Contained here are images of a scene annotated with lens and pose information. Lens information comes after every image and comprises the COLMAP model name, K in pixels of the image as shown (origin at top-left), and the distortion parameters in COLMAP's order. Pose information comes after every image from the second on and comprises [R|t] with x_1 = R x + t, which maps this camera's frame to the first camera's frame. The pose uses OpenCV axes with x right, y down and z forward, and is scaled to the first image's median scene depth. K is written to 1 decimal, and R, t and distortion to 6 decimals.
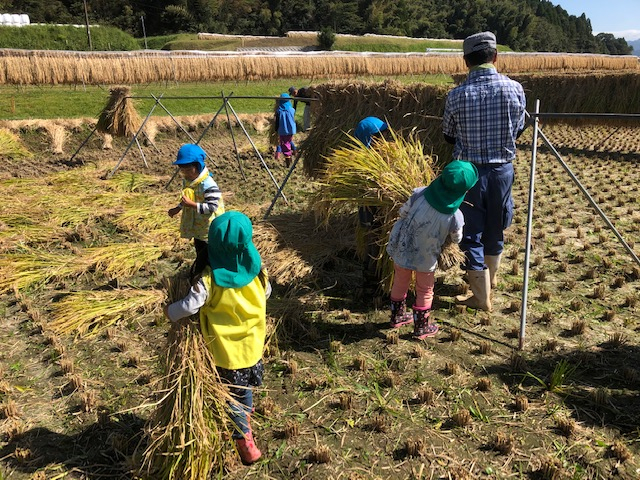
lens RADIAL K [[520.4, 0, 320.2], [0, 520.4, 241.8], [0, 0, 1]] dist [0.007253, -0.004653]
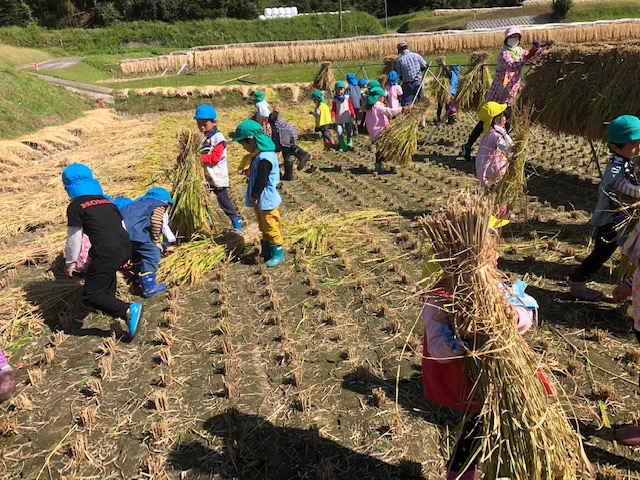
lens RADIAL K [[520.4, 0, 319.3], [0, 520.4, 239.5], [0, 0, 1]] dist [0.007253, -0.004653]
pose [[0.900656, 0.105876, -0.421438, 0.224618], [-0.088219, 0.994217, 0.061240, 0.109554], [0.425484, -0.017978, 0.904787, -0.351828]]
